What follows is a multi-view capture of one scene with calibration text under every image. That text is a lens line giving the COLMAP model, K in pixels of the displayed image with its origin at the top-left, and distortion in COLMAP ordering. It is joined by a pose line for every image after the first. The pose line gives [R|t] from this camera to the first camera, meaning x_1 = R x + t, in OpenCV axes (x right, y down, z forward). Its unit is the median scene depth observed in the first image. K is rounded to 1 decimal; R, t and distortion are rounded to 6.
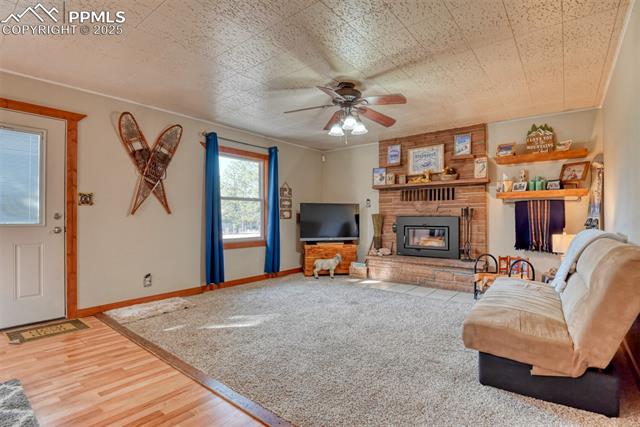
lens RADIAL K [[312.5, 0, 321.6], [0, 312.5, 215.4], [0, 0, 1]] dist [-0.028936, -0.000715]
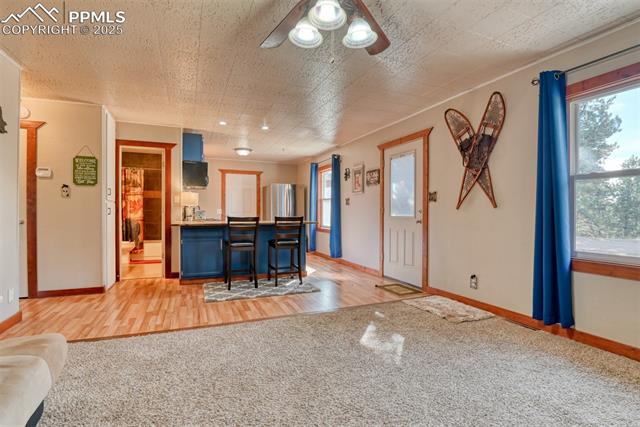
lens RADIAL K [[312.5, 0, 321.1], [0, 312.5, 213.7], [0, 0, 1]] dist [-0.028936, -0.000715]
pose [[-0.473465, 0.005461, -0.880796, 0.369370], [0.004828, 0.999982, 0.003605, 0.004762], [0.880800, -0.002545, -0.473482, 0.859976]]
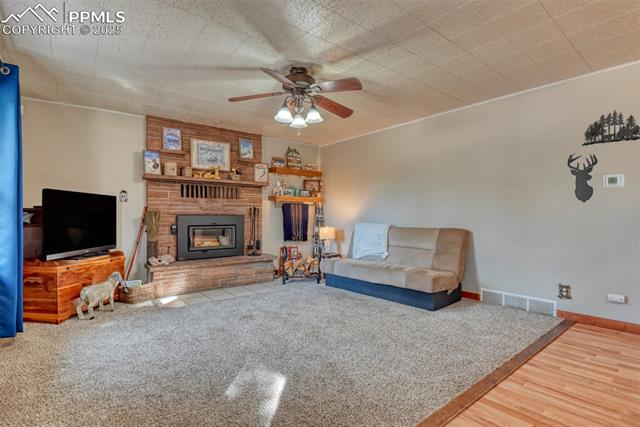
lens RADIAL K [[312.5, 0, 322.2], [0, 312.5, 217.4], [0, 0, 1]] dist [-0.028936, -0.000715]
pose [[0.225594, -0.004475, 0.974211, -0.562731], [-0.006185, 0.999963, 0.006026, 0.003344], [-0.974202, -0.007385, 0.225558, 0.513316]]
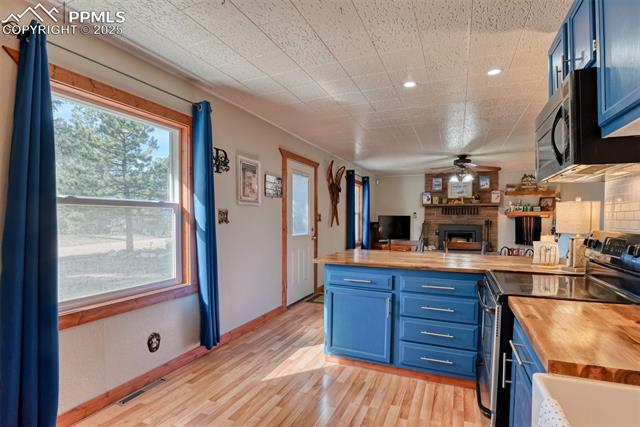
lens RADIAL K [[312.5, 0, 324.2], [0, 312.5, 229.8], [0, 0, 1]] dist [-0.028936, -0.000715]
pose [[0.963594, -0.009857, 0.267189, -0.845614], [-0.001688, 0.999076, 0.042945, -0.043053], [-0.267365, -0.041833, 0.962687, -0.389358]]
